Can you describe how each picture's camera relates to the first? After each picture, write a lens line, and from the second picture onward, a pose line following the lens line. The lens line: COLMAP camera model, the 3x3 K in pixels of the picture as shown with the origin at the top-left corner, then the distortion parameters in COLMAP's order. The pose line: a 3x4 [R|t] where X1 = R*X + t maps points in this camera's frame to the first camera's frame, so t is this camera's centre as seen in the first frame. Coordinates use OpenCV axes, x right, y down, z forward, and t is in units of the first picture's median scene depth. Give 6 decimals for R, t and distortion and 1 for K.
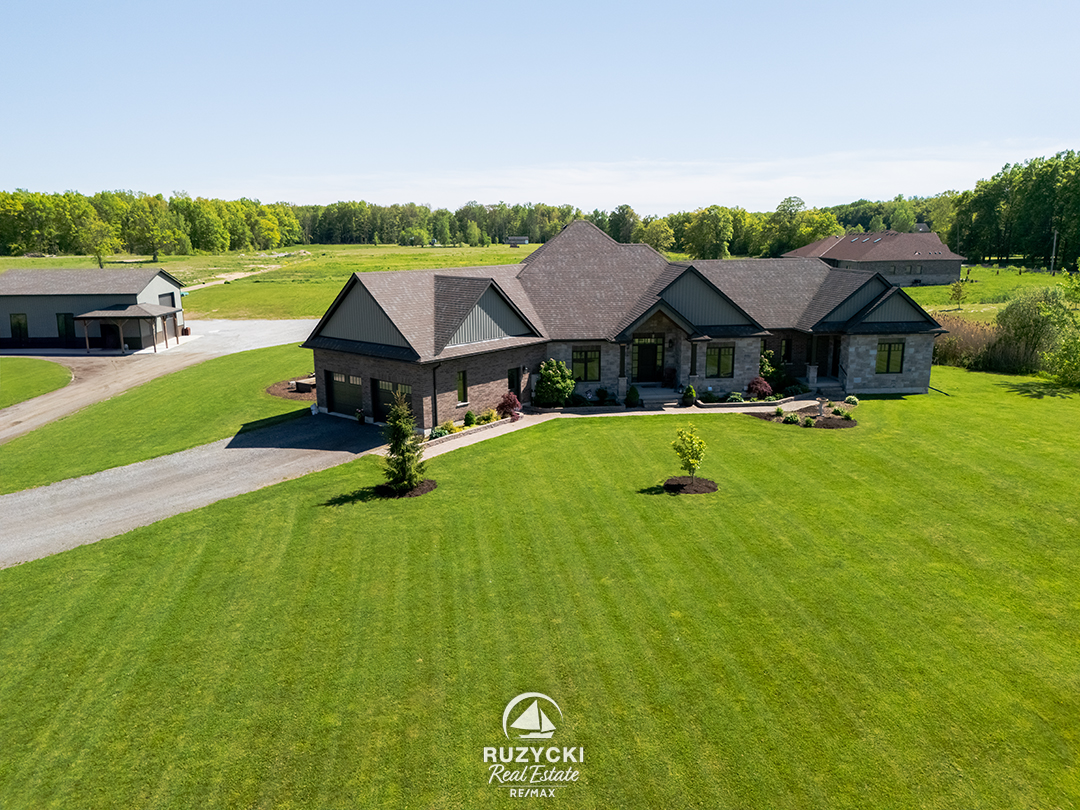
lens RADIAL K [[794.0, 0, 540.0], [0, 794.0, 405.0], [0, 0, 1]] dist [0.080915, -0.081902]
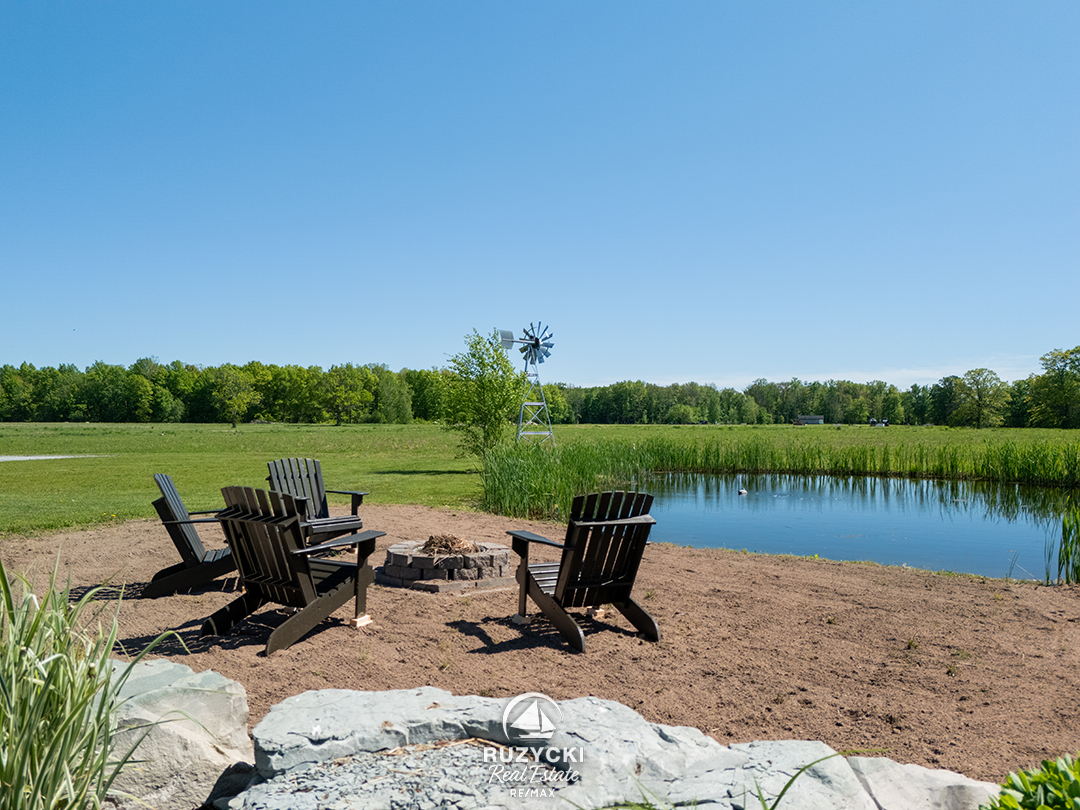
lens RADIAL K [[789.1, 0, 540.0], [0, 789.1, 405.0], [0, 0, 1]] dist [0.119114, -0.156106]
pose [[0.923764, -0.001284, -0.382959, 0.389680], [-0.089165, 0.971791, -0.218340, -0.160578], [0.372436, 0.235842, 0.897591, 1.665517]]
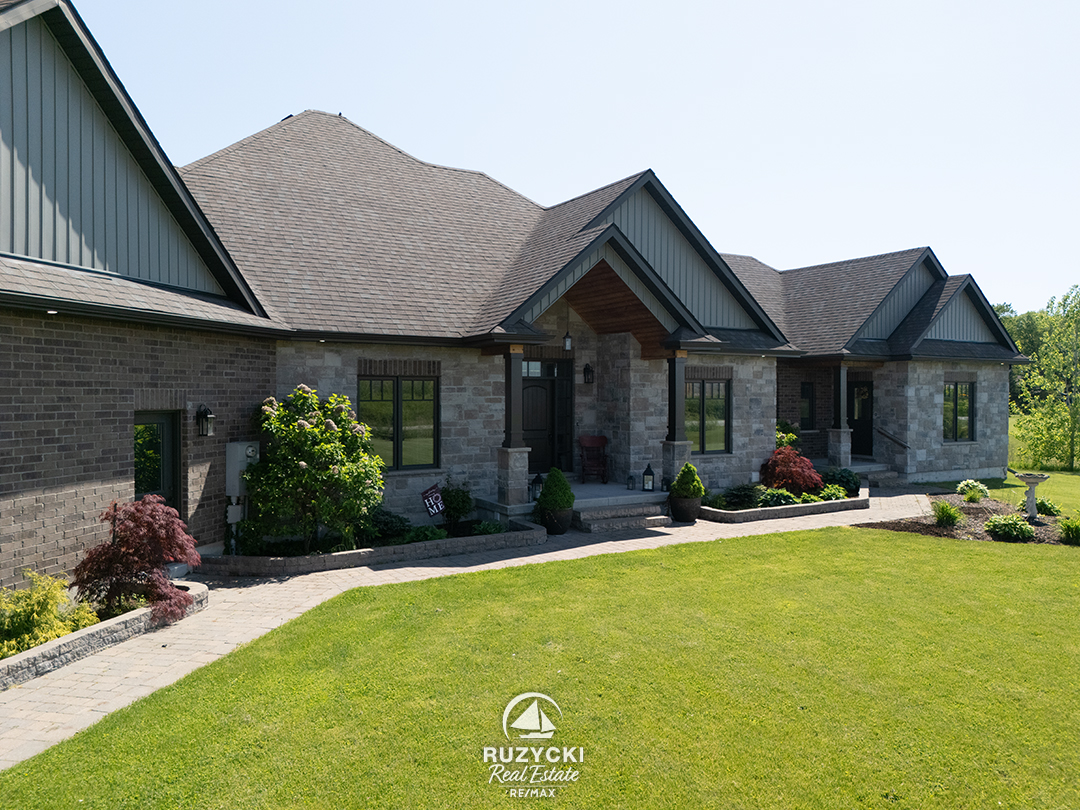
lens RADIAL K [[794.0, 0, 540.0], [0, 794.0, 405.0], [0, 0, 1]] dist [0.080915, -0.081902]
pose [[0.902995, 0.001270, 0.429649, -0.031199], [0.085934, 0.979256, -0.183501, 0.009877], [-0.420969, 0.202622, 0.884154, 0.664135]]
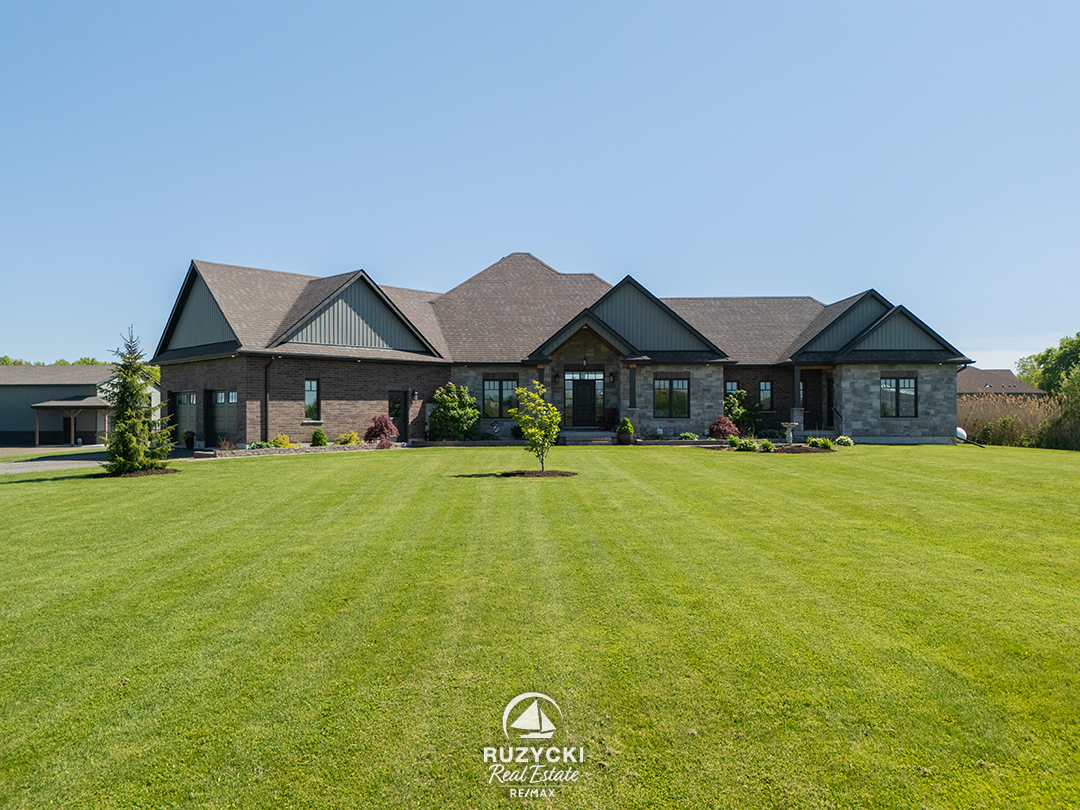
lens RADIAL K [[794.0, 0, 540.0], [0, 794.0, 405.0], [0, 0, 1]] dist [0.080915, -0.081902]
pose [[0.994711, 0.003607, -0.102654, 0.176191], [-0.026669, 0.974180, -0.224191, 0.132145], [0.099195, 0.225743, 0.969124, 0.227433]]
